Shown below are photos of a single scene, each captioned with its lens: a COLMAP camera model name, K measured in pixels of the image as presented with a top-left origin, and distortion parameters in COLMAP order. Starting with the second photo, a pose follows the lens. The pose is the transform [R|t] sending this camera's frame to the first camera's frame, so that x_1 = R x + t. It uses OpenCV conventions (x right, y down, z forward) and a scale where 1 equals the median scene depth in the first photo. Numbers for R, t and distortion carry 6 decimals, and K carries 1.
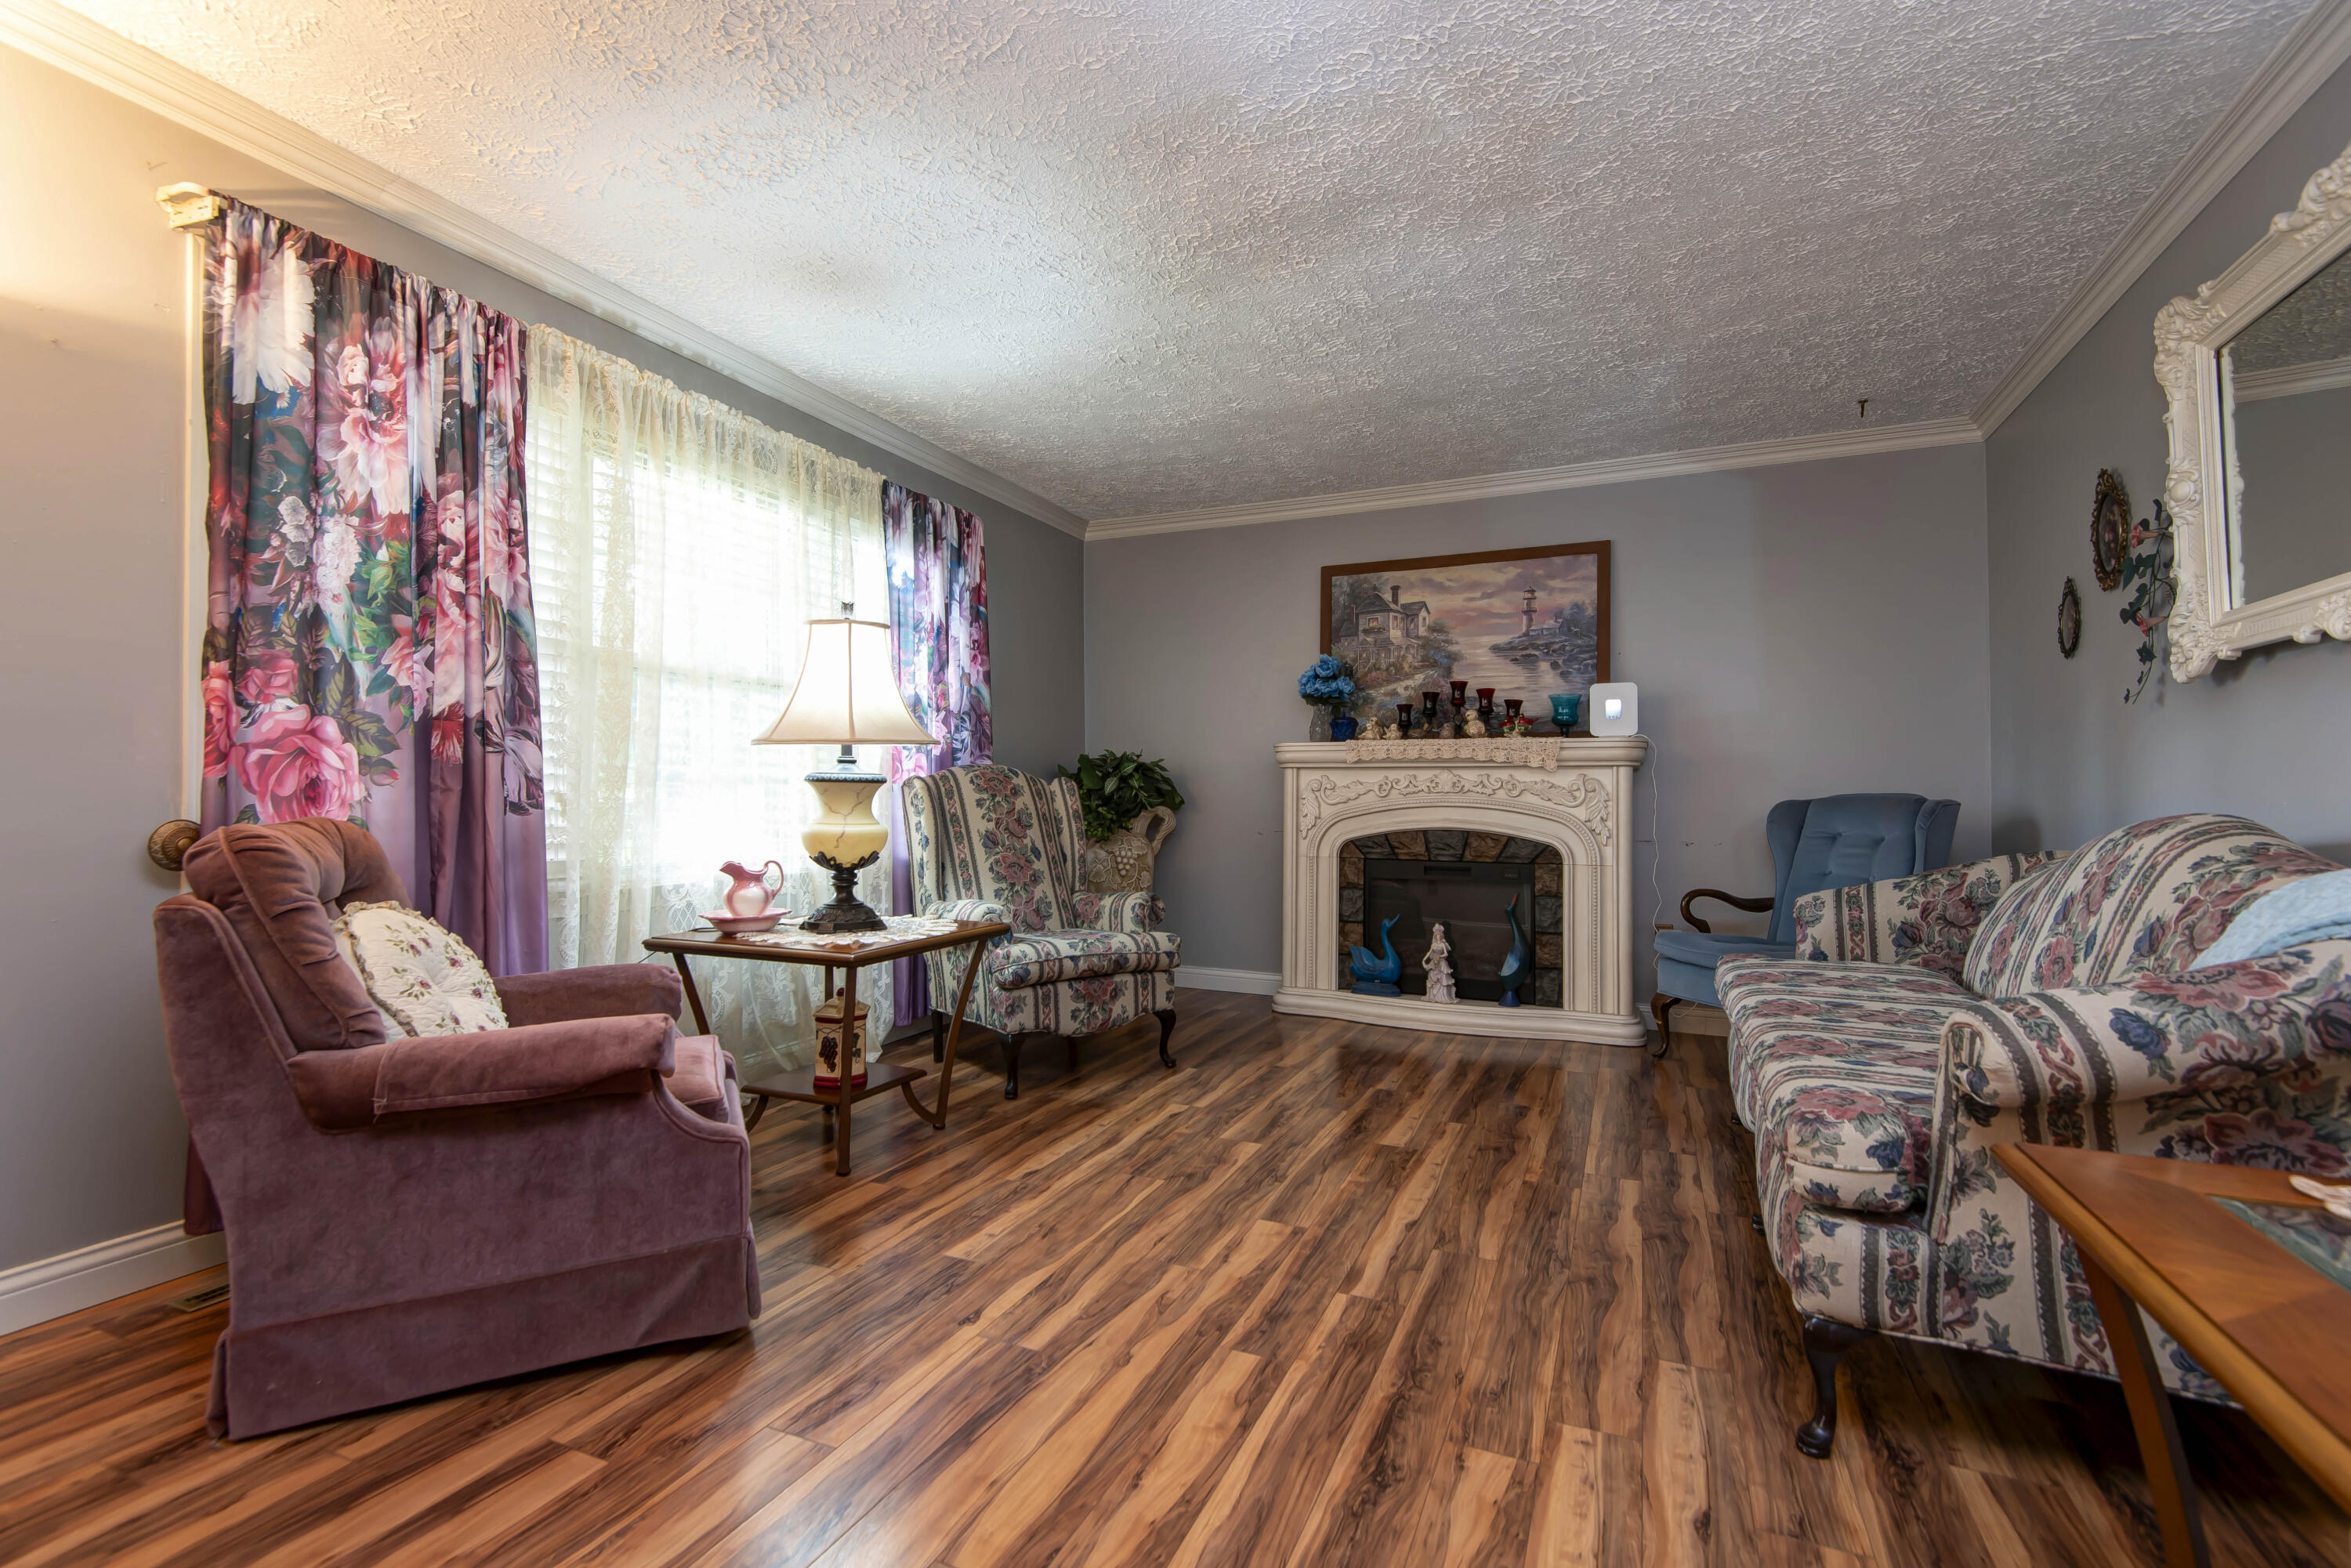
lens RADIAL K [[1080.7, 0, 1168.1], [0, 1080.7, 792.3], [0, 0, 1]] dist [-0.000530, -0.000660]
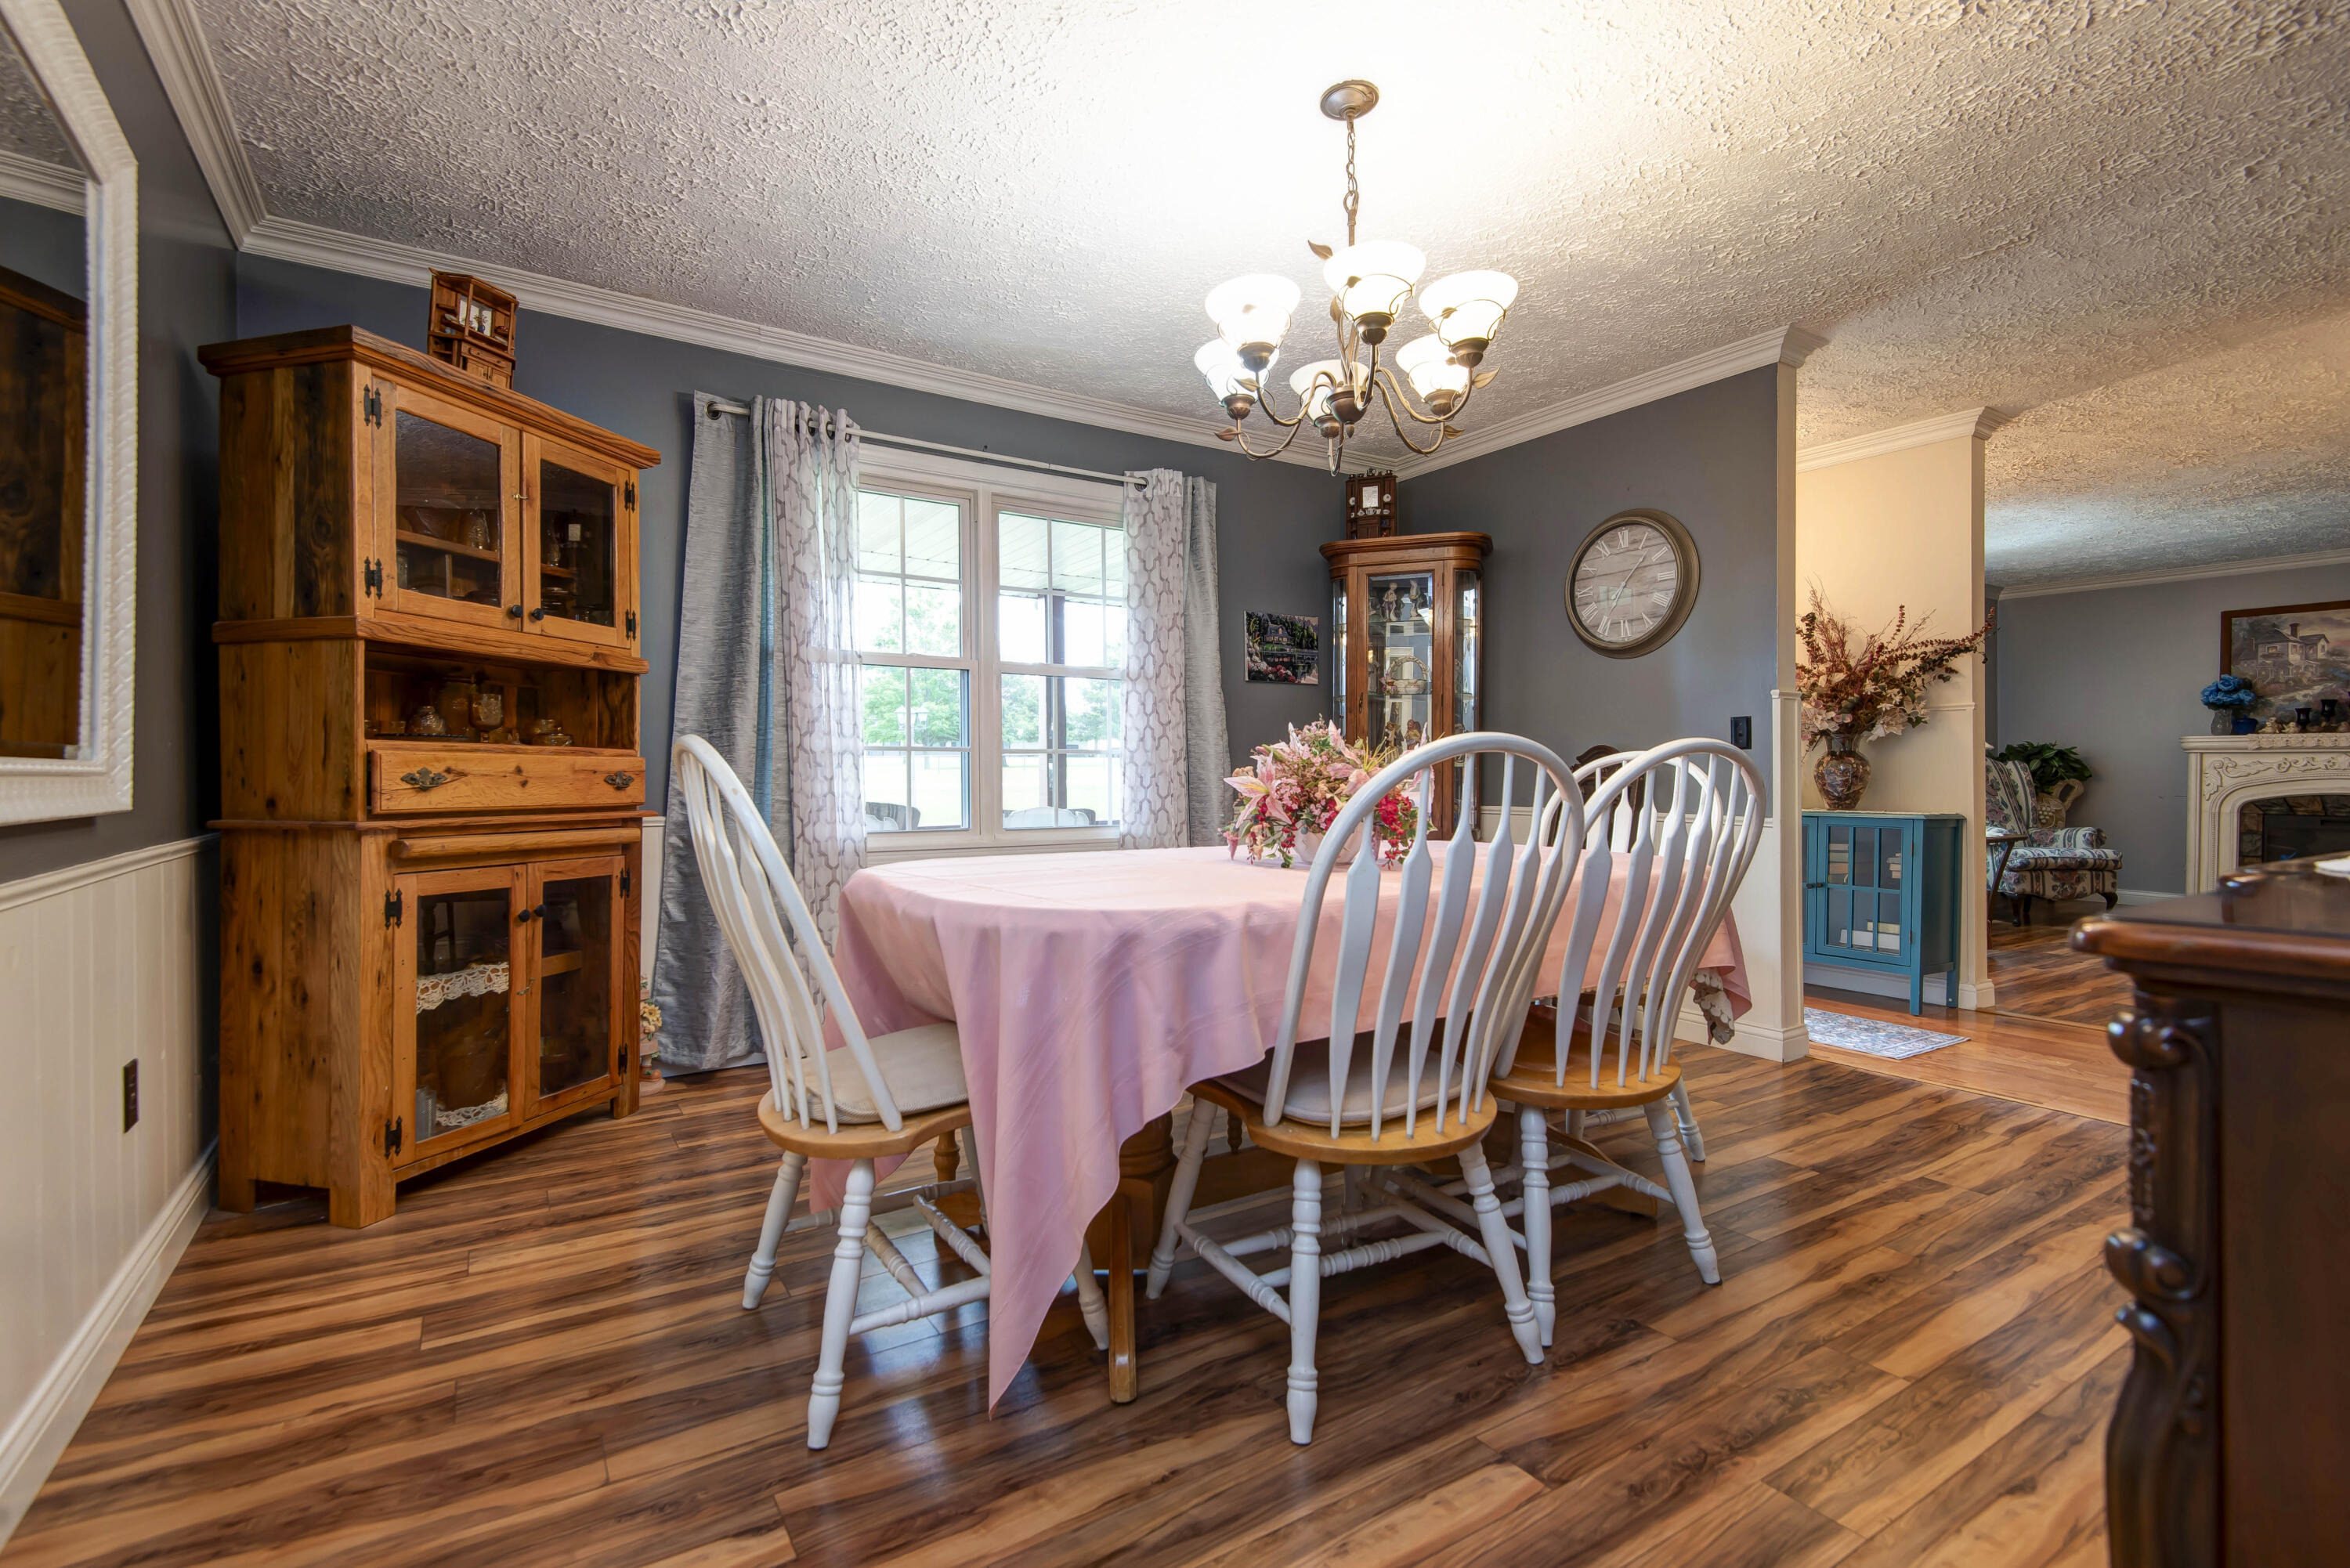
lens RADIAL K [[1080.2, 0, 1154.7], [0, 1080.2, 780.2], [0, 0, 1]] dist [-0.000530, -0.000660]
pose [[0.827683, 0.003890, -0.561183, -0.240029], [0.003878, 0.999912, 0.012651, -0.009146], [0.561183, -0.012647, 0.827595, -1.046297]]
